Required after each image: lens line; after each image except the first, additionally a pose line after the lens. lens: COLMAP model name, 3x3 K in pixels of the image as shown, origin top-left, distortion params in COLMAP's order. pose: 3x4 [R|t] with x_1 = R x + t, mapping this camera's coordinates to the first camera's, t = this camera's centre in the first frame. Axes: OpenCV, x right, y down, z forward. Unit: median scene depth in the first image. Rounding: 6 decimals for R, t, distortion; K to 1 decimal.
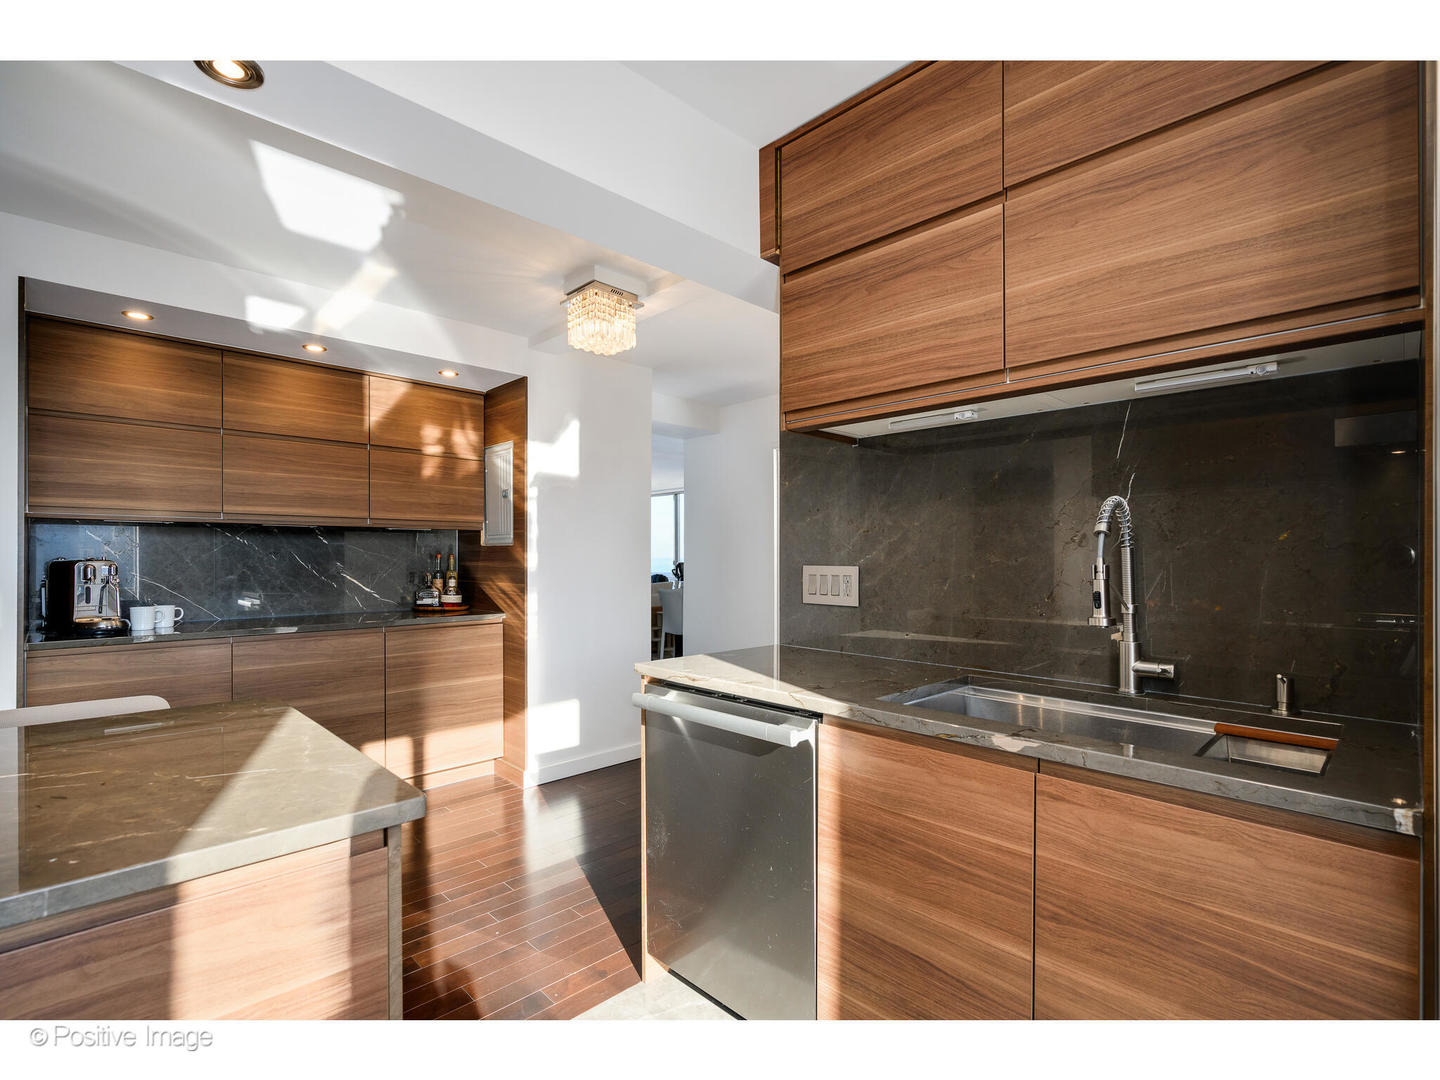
lens RADIAL K [[673.2, 0, 732.2], [0, 673.2, 551.2], [0, 0, 1]] dist [0.002005, 0.000147]
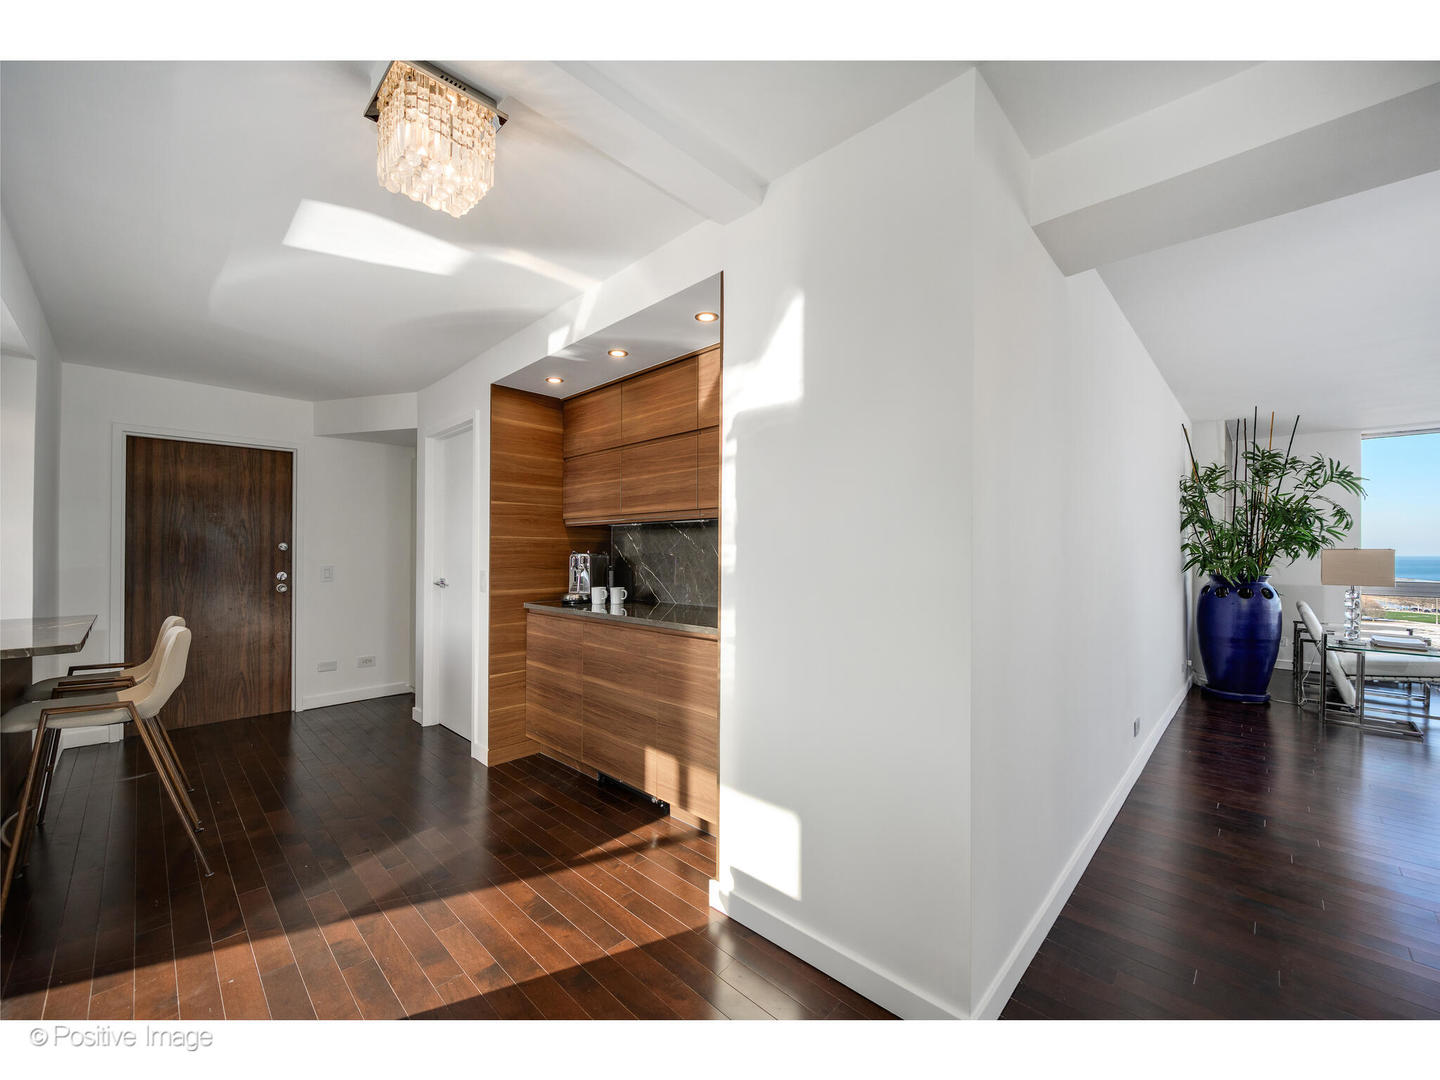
lens RADIAL K [[569.0, 0, 719.5], [0, 569.0, 550.9], [0, 0, 1]] dist [0.001202, 0.000012]
pose [[0.014746, -0.001817, -0.999890, 0.256857], [0.006727, 0.999976, -0.001718, 0.010955], [0.999869, -0.006701, 0.014758, 1.068538]]
